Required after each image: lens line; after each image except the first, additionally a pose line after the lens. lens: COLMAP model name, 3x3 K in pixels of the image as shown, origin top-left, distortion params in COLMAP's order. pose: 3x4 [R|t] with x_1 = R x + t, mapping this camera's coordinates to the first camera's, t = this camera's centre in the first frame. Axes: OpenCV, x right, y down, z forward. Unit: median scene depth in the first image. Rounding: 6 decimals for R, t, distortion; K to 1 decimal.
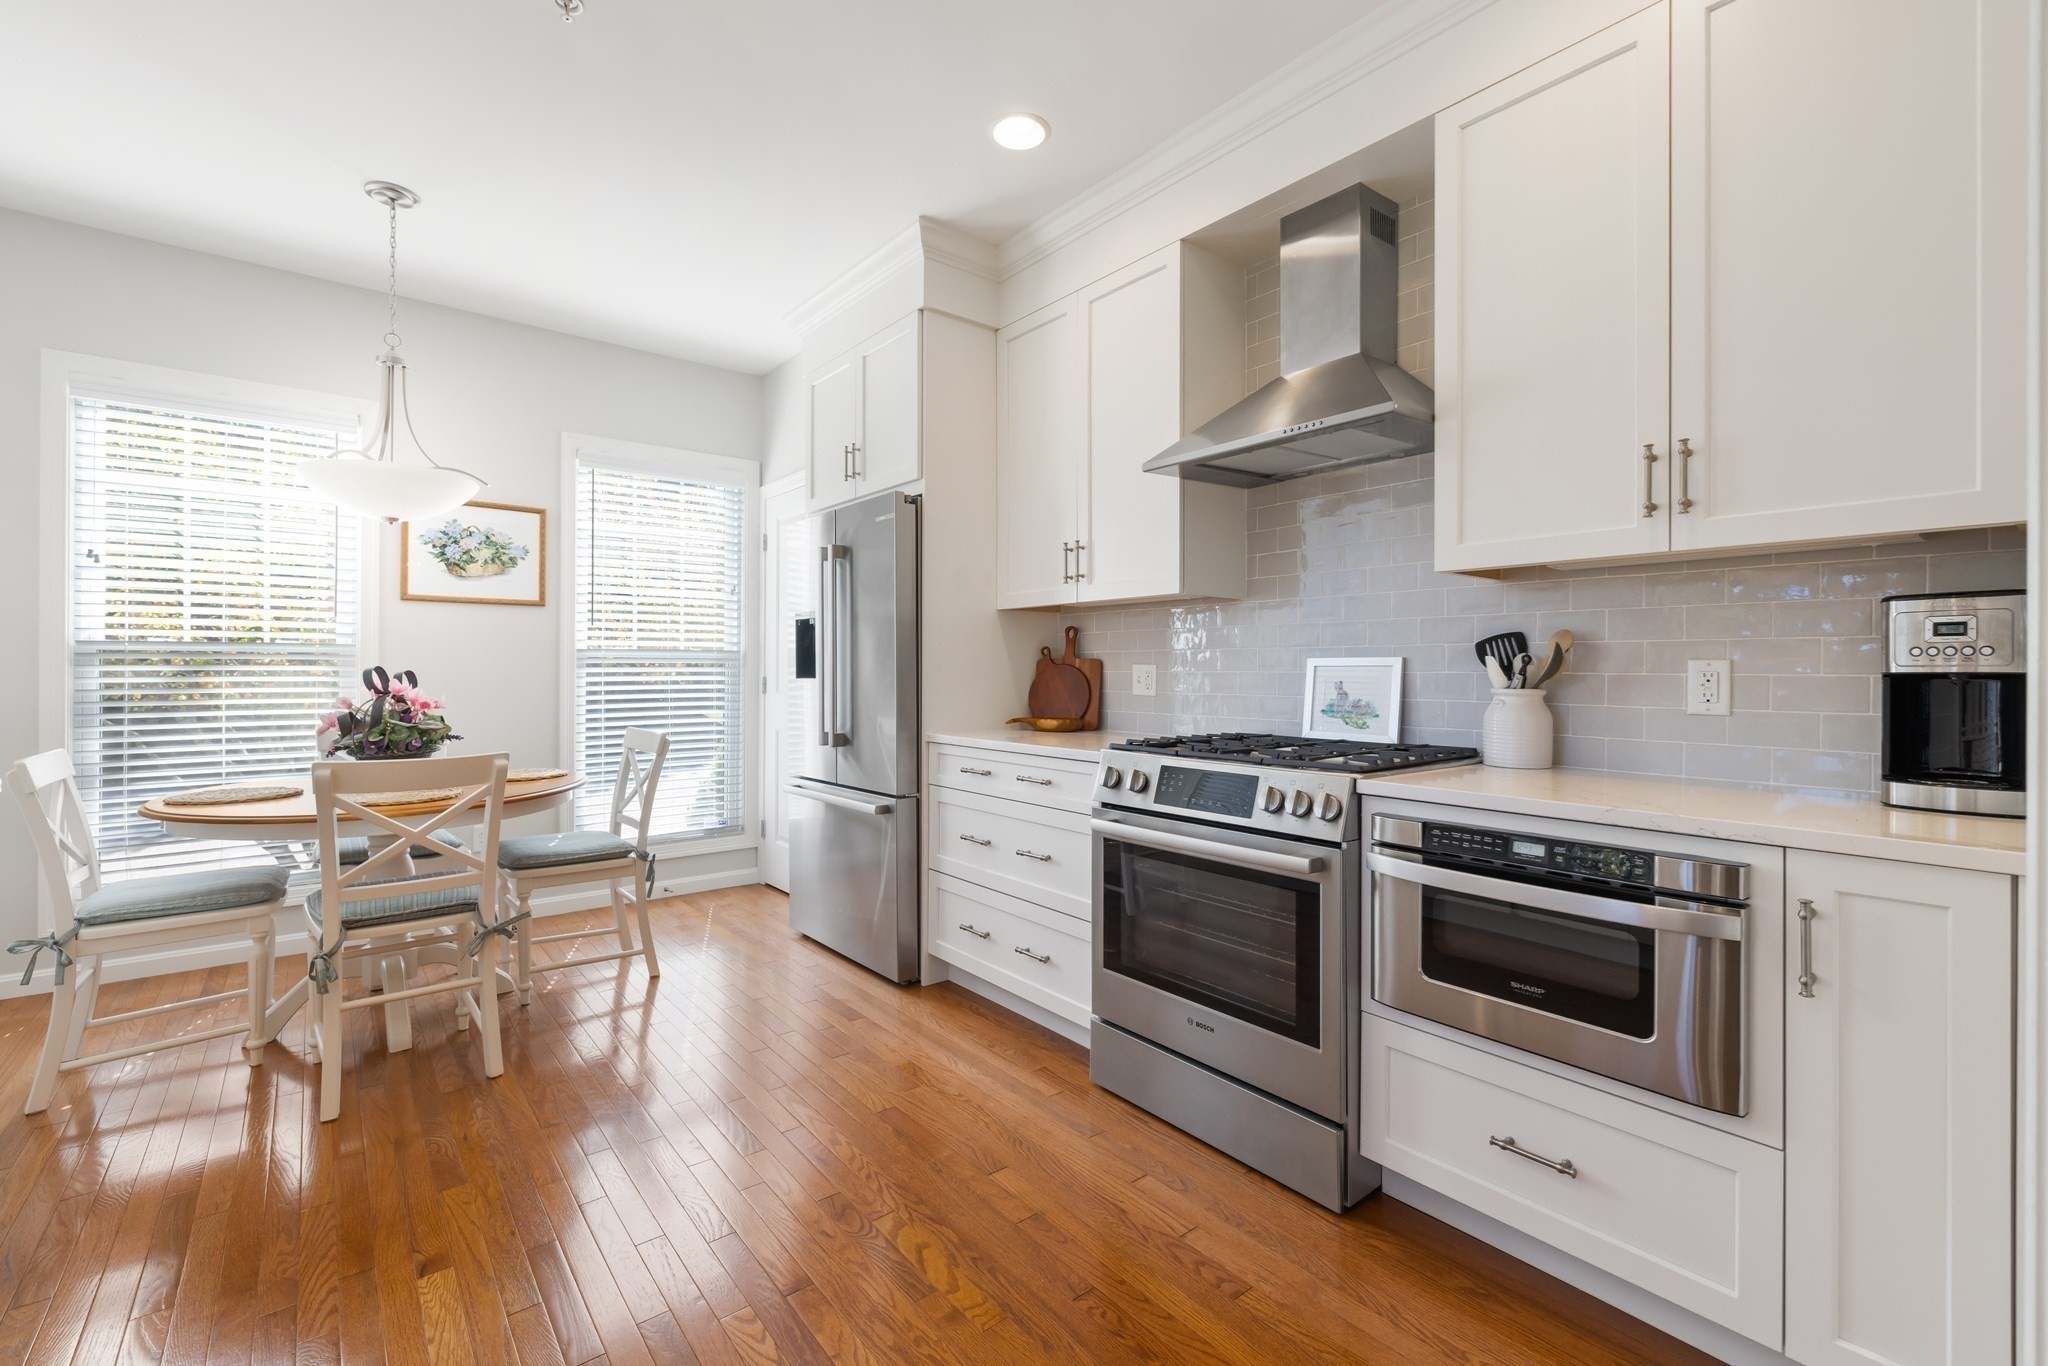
lens RADIAL K [[869.1, 0, 1014.9], [0, 869.1, 681.1], [0, 0, 1]] dist [0.002061, 0.000352]
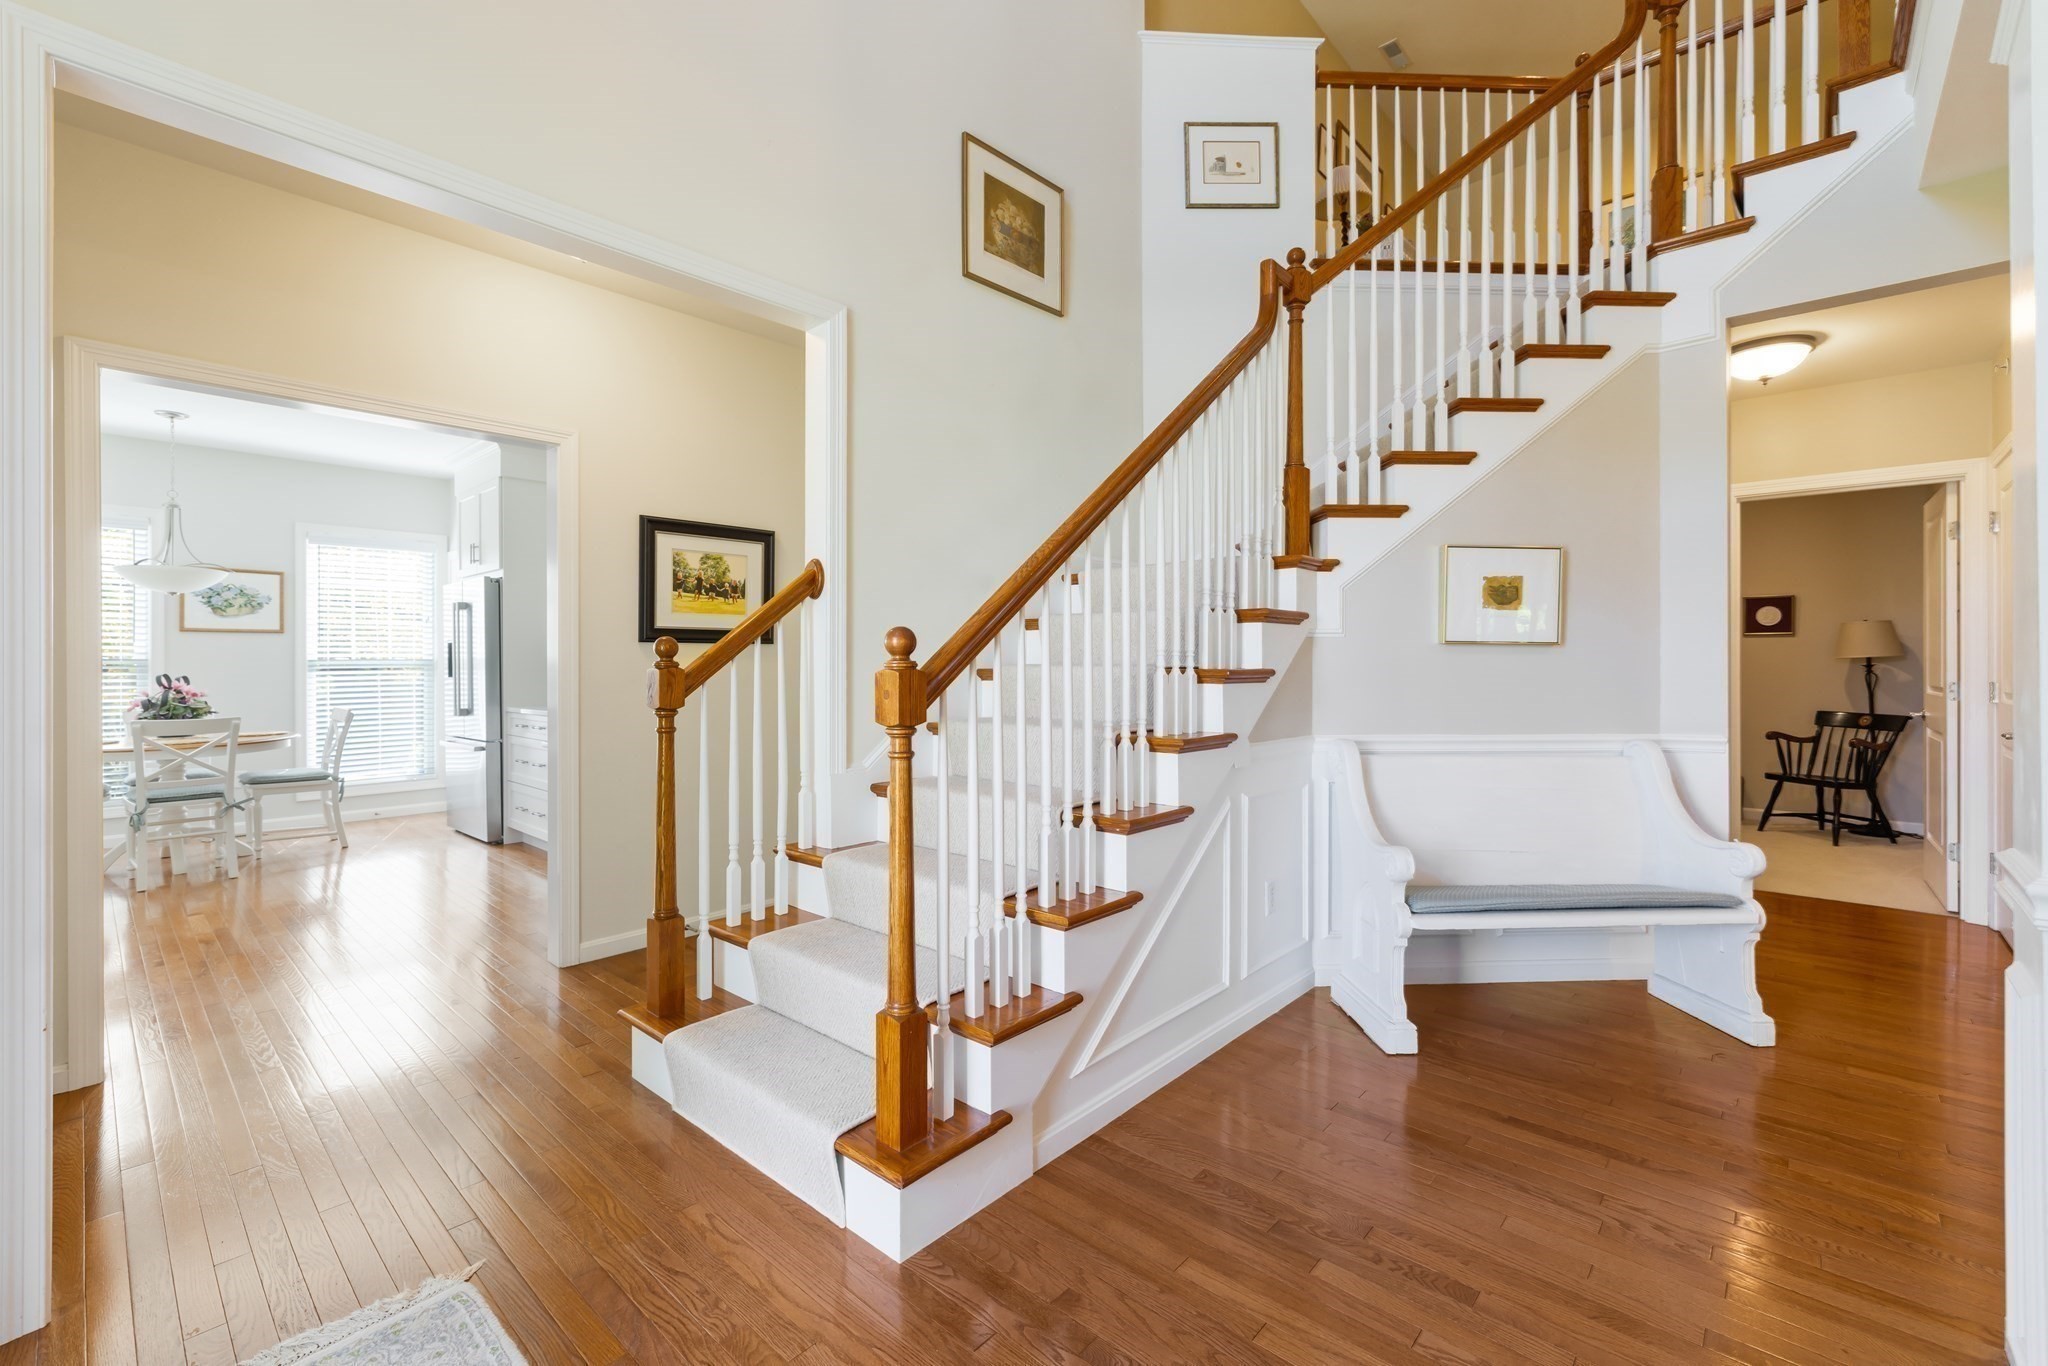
lens RADIAL K [[869.1, 0, 1034.5], [0, 869.1, 672.6], [0, 0, 1]] dist [0.002061, 0.000352]
pose [[0.987364, -0.008184, 0.158255, 0.766708], [0.008212, 0.999966, 0.000475, -0.005117], [-0.158254, 0.000830, 0.987398, -1.075030]]
